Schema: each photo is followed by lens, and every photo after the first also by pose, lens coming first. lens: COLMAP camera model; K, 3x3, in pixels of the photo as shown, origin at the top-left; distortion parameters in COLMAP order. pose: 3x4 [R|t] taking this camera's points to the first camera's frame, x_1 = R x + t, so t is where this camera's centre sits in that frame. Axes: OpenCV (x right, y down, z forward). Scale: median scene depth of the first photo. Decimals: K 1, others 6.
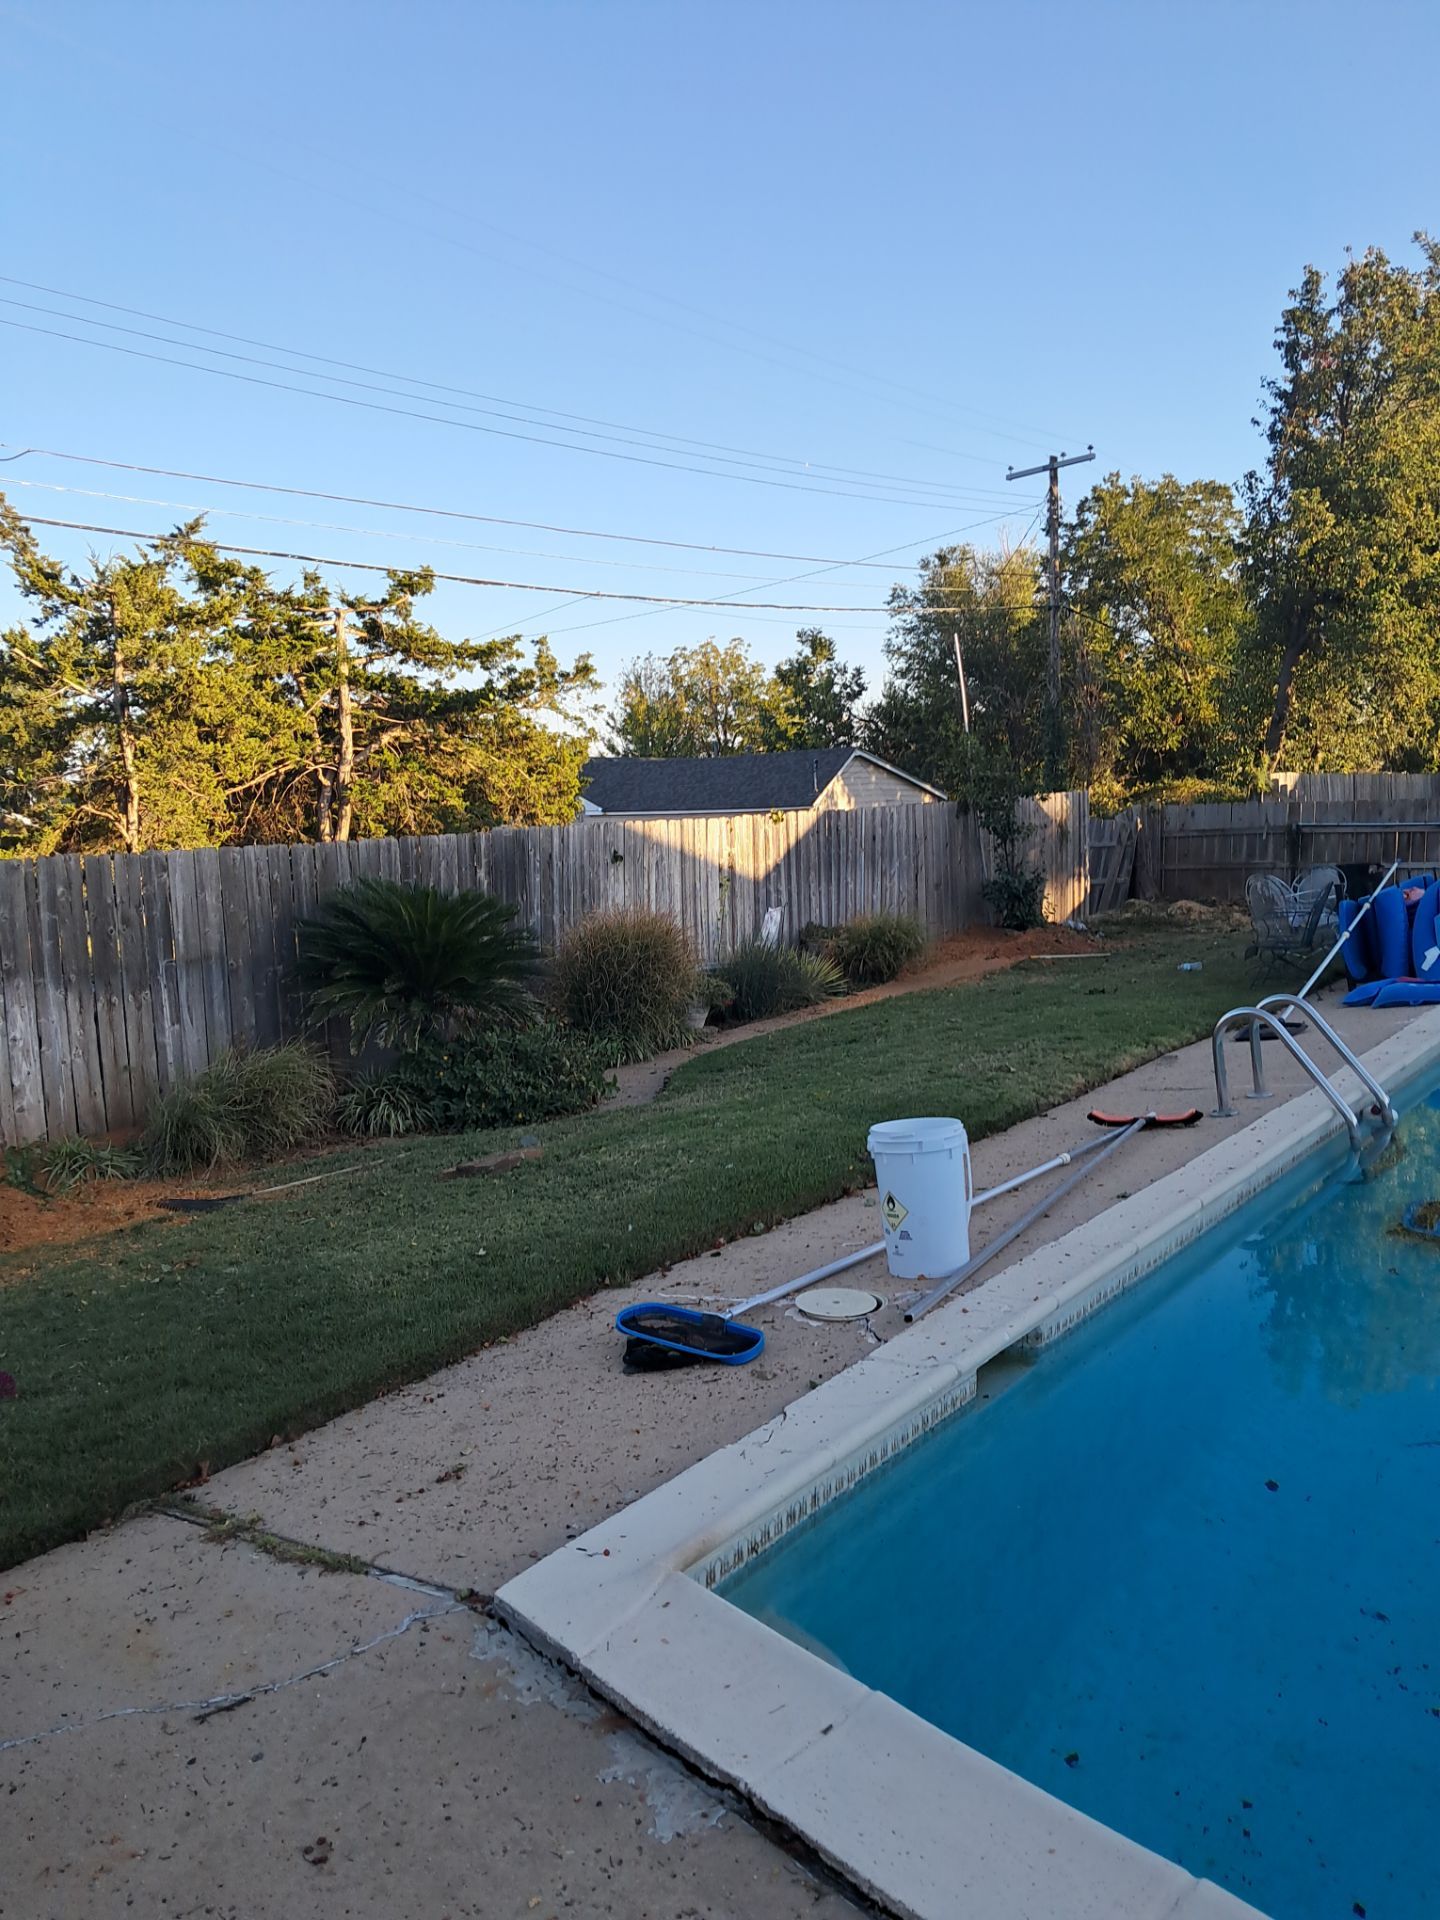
lens RADIAL K [[1508.2, 0, 725.7], [0, 1508.2, 995.3], [0, 0, 1]] dist [-0.016516, -0.035992]
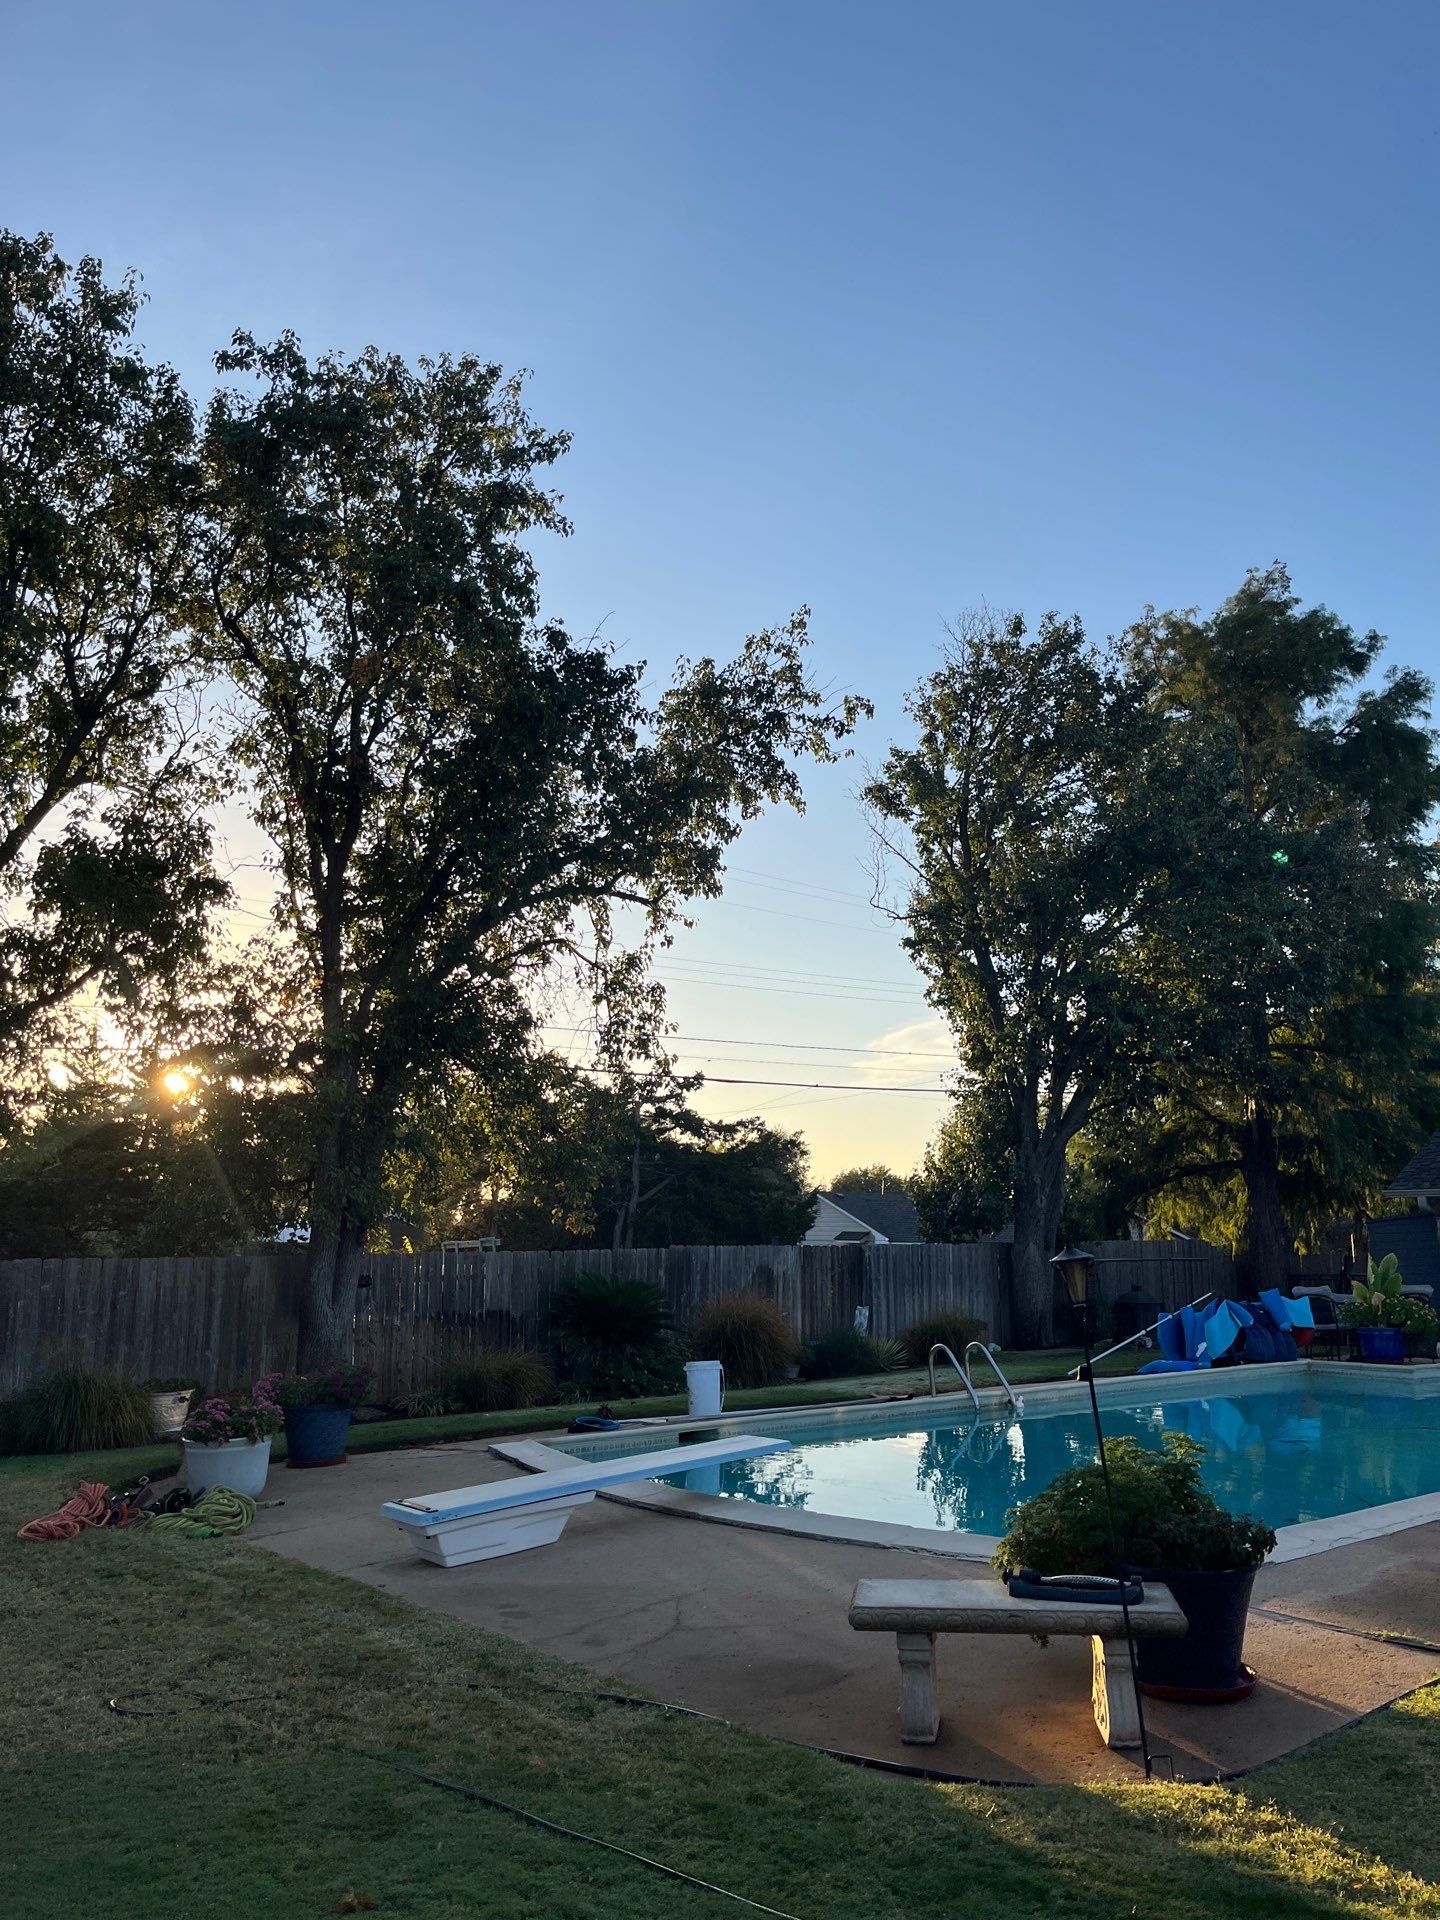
lens RADIAL K [[1417.5, 0, 730.2], [0, 1417.5, 968.6], [0, 0, 1]] dist [0.059127, -0.073674]
pose [[0.970010, -0.009778, -0.242867, 0.228102], [-0.064933, 0.952452, -0.297690, 0.049093], [0.234230, 0.304532, 0.923253, -0.434762]]
